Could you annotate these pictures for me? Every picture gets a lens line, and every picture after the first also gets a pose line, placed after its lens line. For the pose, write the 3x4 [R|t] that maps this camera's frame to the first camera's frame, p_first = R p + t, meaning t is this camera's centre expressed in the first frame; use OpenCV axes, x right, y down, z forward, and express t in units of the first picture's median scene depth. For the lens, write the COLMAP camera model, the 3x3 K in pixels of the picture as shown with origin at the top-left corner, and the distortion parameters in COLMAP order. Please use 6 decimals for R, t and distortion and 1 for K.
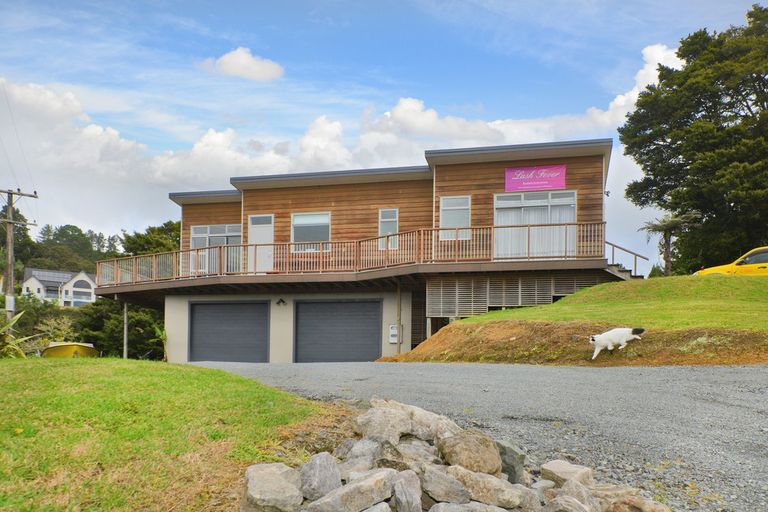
lens RADIAL K [[662.6, 0, 384.0], [0, 662.6, 256.0], [0, 0, 1]] dist [-0.001550, -0.000334]
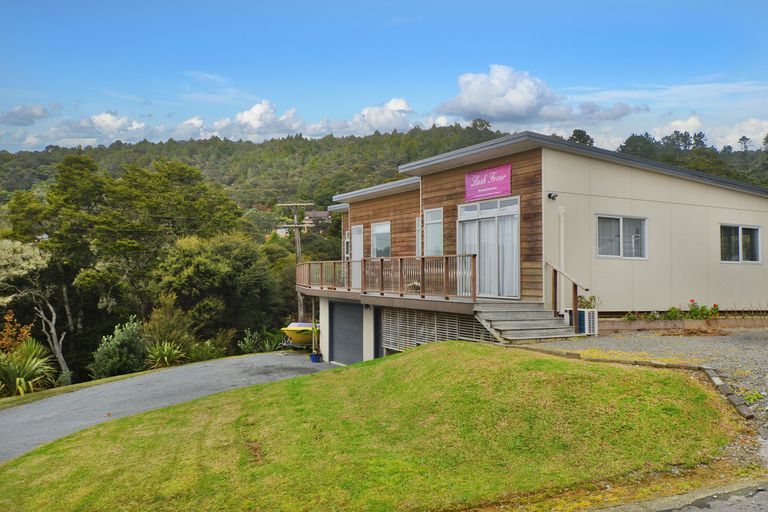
lens RADIAL K [[662.6, 0, 384.0], [0, 662.6, 256.0], [0, 0, 1]] dist [-0.001550, -0.000334]
pose [[0.662996, -0.024921, -0.748208, 0.757317], [0.137171, 0.986569, 0.088688, -0.117789], [0.735948, -0.161433, 0.657510, 0.337344]]
